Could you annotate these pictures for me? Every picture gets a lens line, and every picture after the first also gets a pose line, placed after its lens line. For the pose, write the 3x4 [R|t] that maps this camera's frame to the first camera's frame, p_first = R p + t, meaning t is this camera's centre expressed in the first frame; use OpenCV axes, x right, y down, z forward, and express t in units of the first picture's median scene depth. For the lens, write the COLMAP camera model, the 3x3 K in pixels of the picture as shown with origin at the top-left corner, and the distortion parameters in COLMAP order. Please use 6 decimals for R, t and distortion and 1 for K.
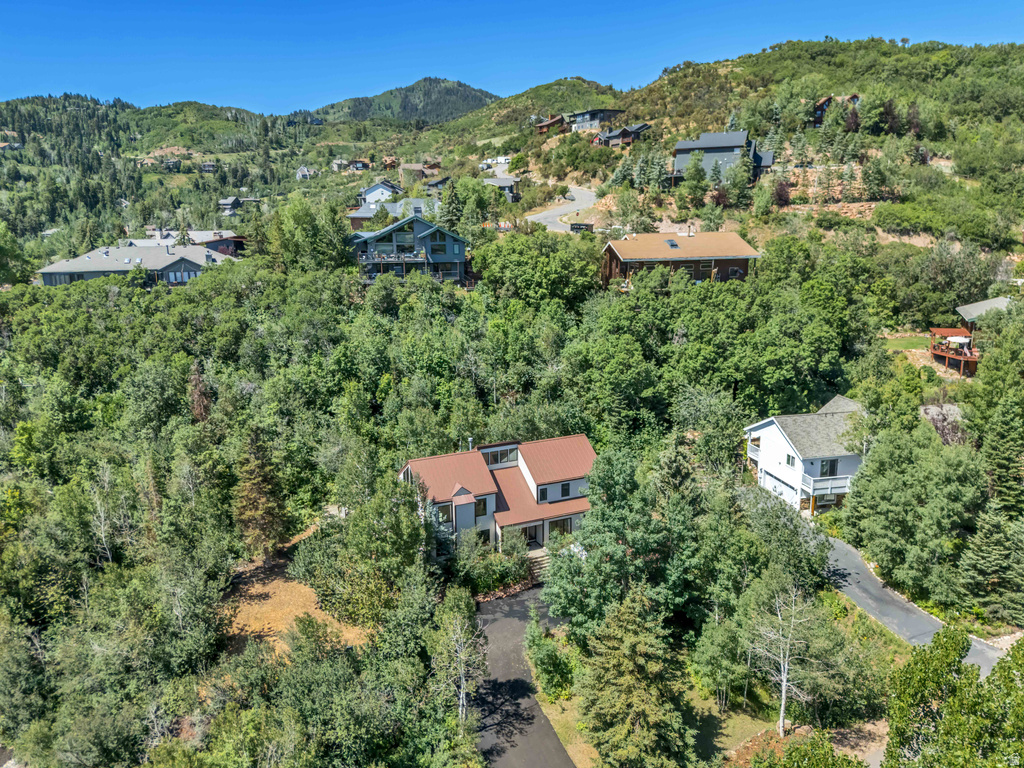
lens RADIAL K [[748.1, 0, 512.9], [0, 748.1, 382.2], [0, 0, 1]] dist [-0.001973, -0.009551]
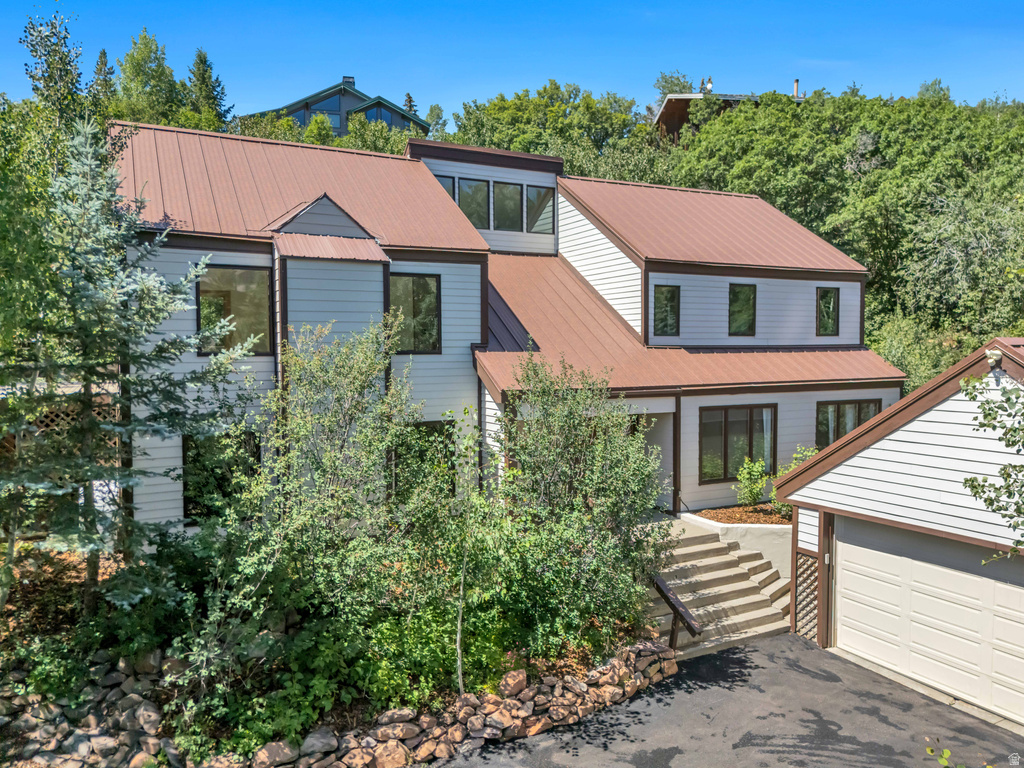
lens RADIAL K [[748.1, 0, 513.8], [0, 748.1, 385.8], [0, 0, 1]] dist [-0.001973, -0.009551]
pose [[0.998968, 0.005486, 0.045084, -0.022236], [0.003920, 0.978559, -0.205930, 0.224512], [-0.045247, 0.205894, 0.977528, 0.750801]]
